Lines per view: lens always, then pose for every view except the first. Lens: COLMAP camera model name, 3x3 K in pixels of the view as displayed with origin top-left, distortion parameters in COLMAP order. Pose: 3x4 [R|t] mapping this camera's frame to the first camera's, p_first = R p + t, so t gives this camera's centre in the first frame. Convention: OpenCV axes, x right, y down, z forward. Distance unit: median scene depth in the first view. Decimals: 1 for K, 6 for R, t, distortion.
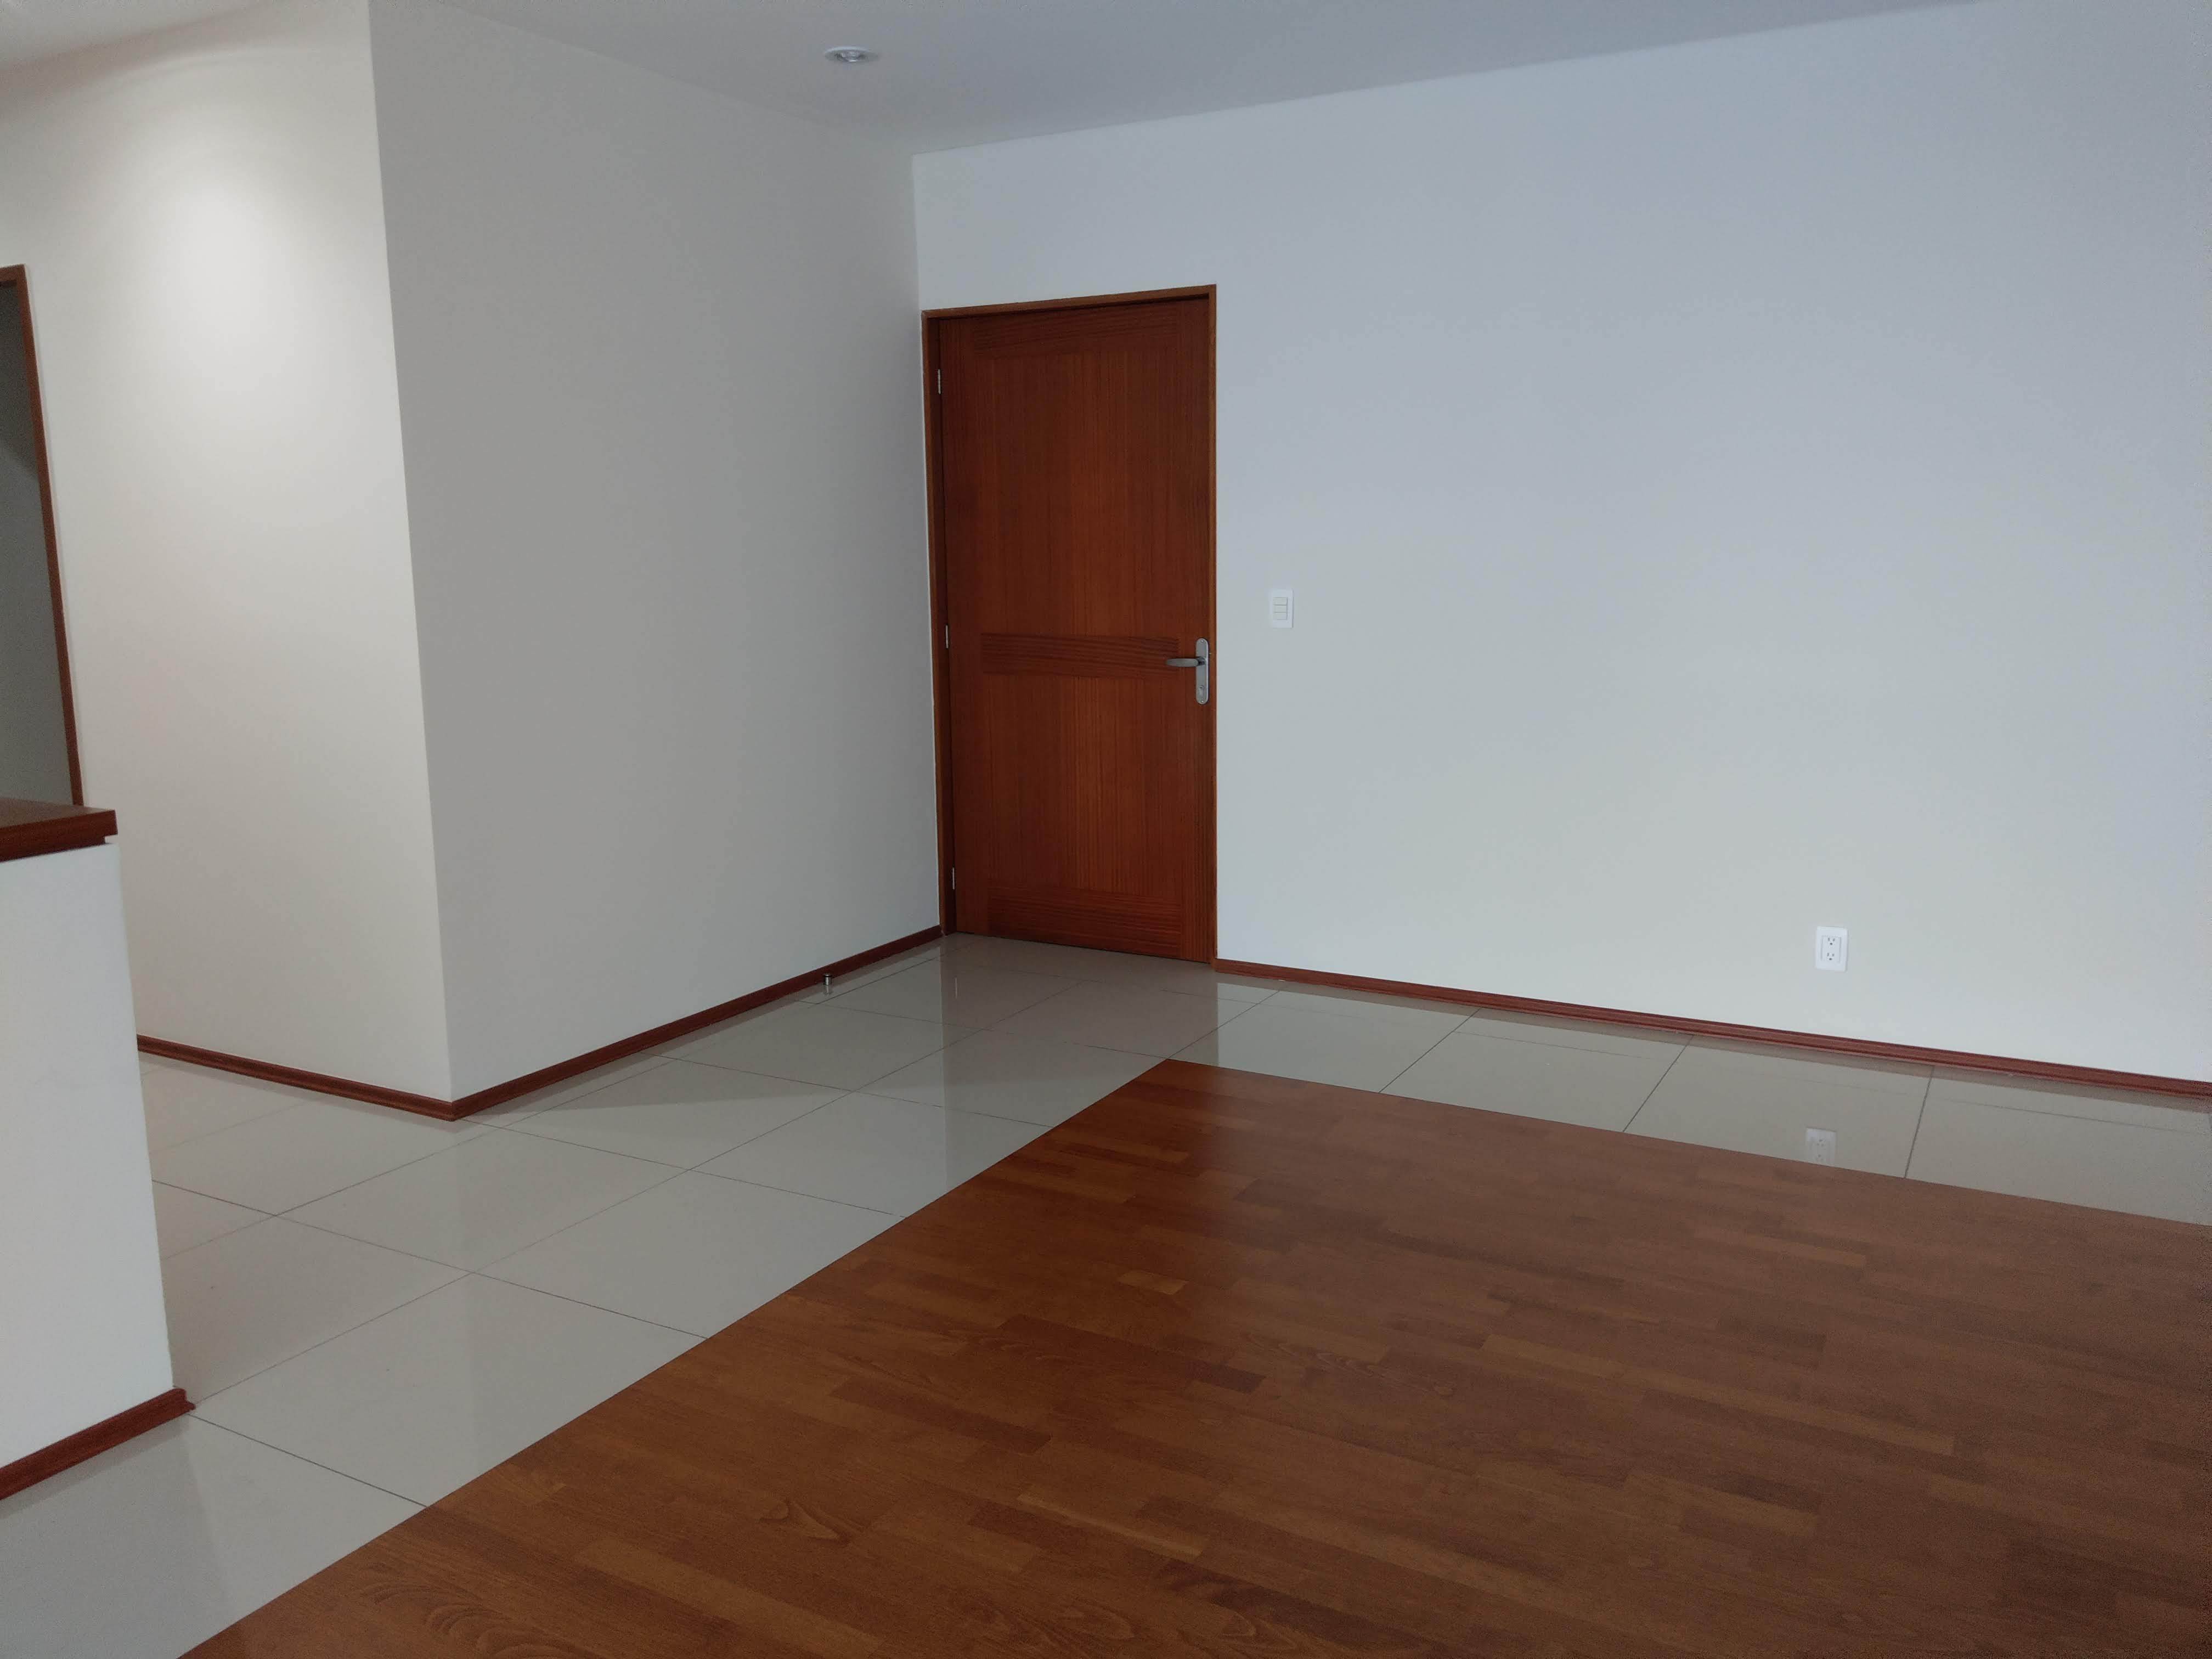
lens RADIAL K [[1709.1, 0, 1114.1], [0, 1709.1, 830.3], [0, 0, 1]] dist [0.012798, -0.007379]
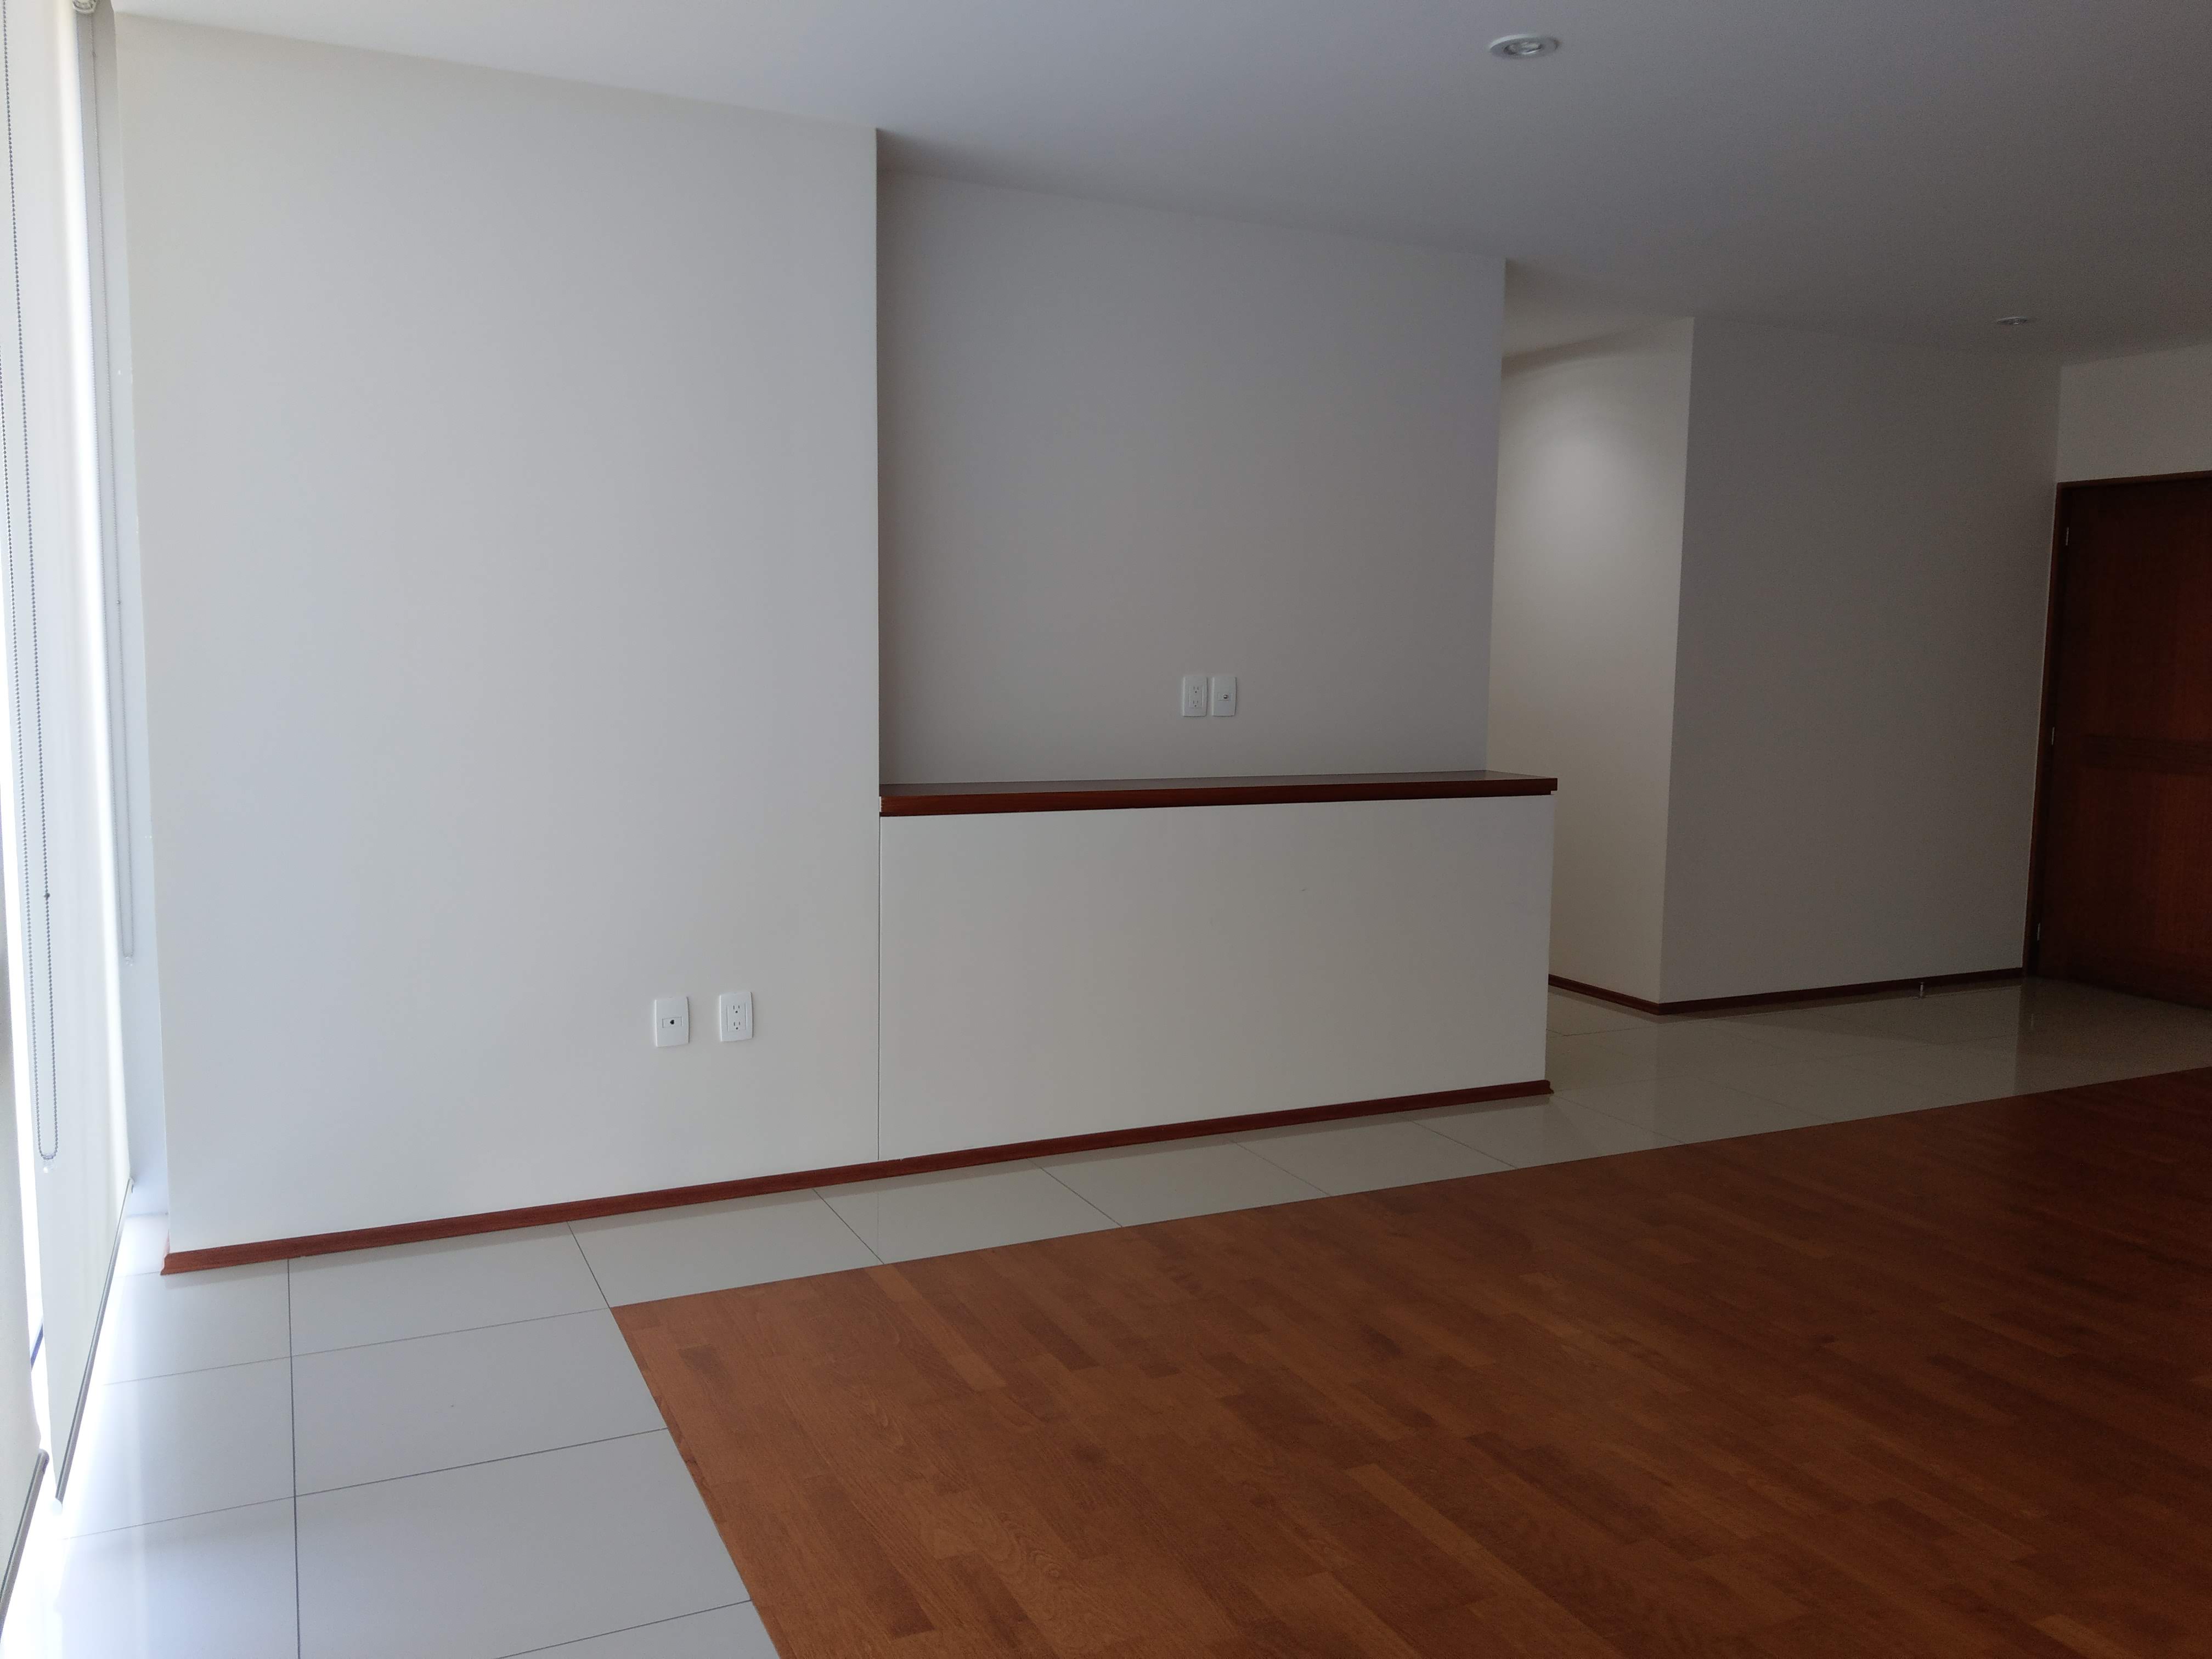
lens RADIAL K [[1709.1, 0, 1107.5], [0, 1709.1, 842.8], [0, 0, 1]] dist [0.012798, -0.007379]
pose [[0.817932, 0.082300, -0.569398, 0.061382], [-0.119284, 0.992468, -0.027900, 0.086583], [0.562813, 0.090740, 0.821589, -0.441279]]
